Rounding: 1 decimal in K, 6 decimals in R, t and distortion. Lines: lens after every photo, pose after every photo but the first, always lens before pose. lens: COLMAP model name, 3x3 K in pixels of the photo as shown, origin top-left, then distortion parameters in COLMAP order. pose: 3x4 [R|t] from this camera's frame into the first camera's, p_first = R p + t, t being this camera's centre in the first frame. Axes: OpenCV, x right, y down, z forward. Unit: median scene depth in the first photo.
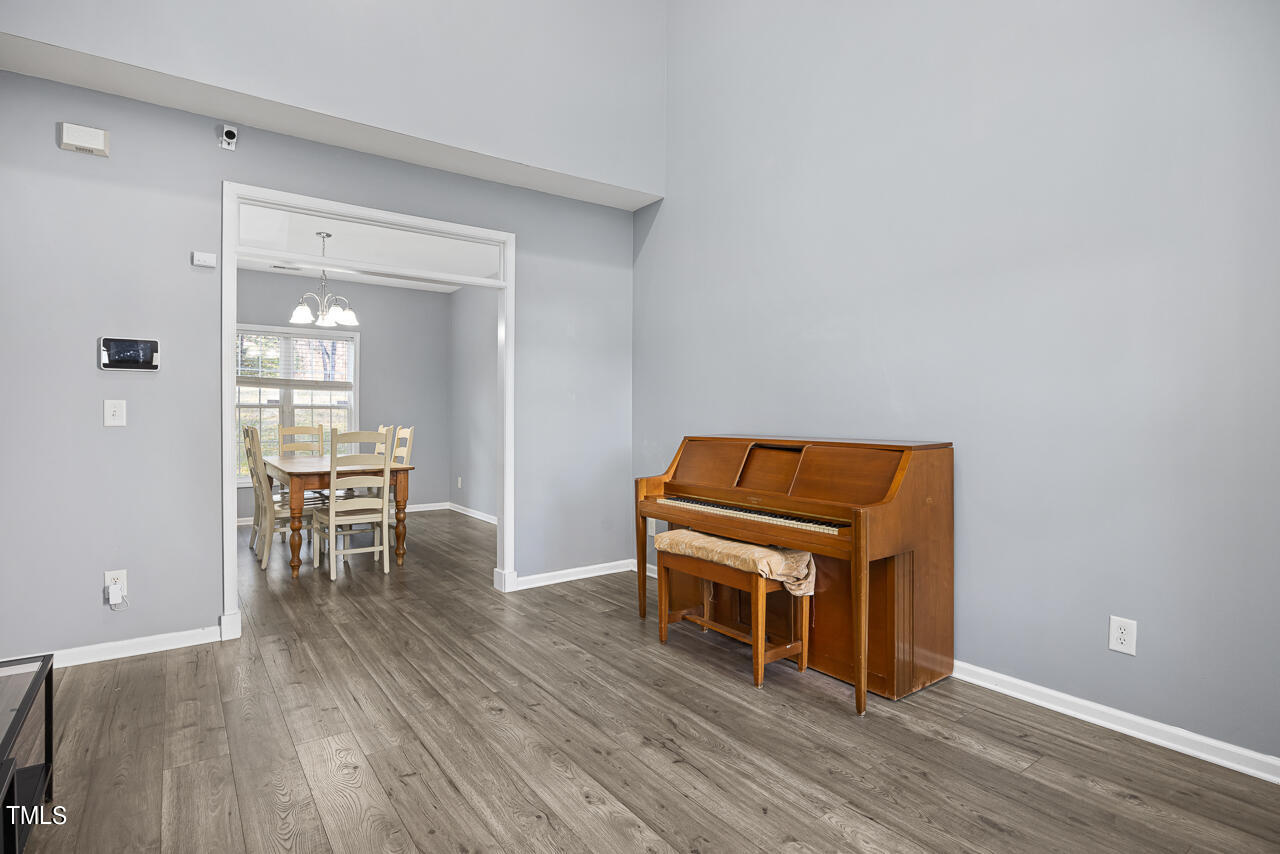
lens RADIAL K [[643.8, 0, 659.6], [0, 643.8, 418.8], [0, 0, 1]] dist [-0.010776, -0.001046]
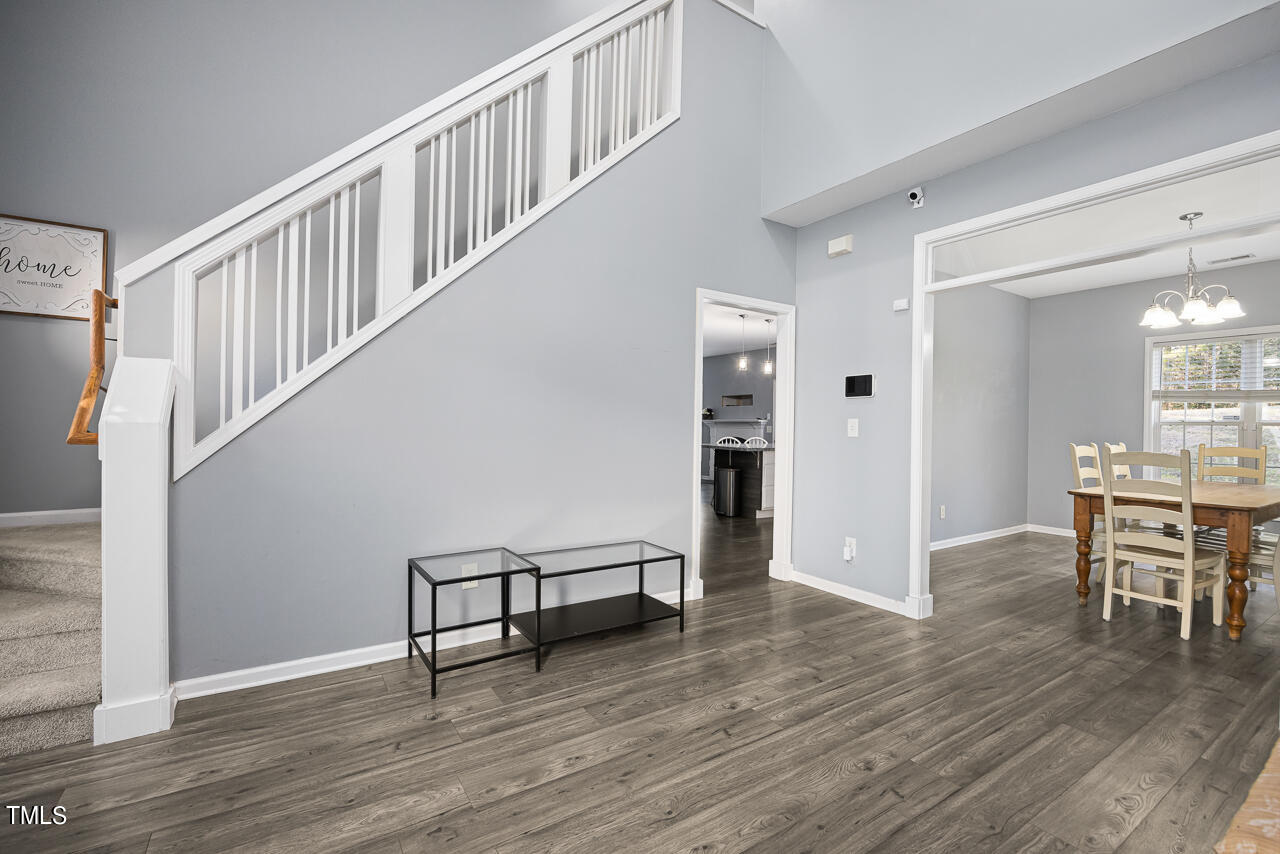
lens RADIAL K [[559.4, 0, 638.0], [0, 559.4, 422.8], [0, 0, 1]] dist [-0.013854, 0.000504]
pose [[-0.072386, -0.008485, -0.997341, 0.382024], [-0.018001, 0.999812, -0.007199, -0.001575], [0.997214, 0.017432, -0.072525, 0.533776]]
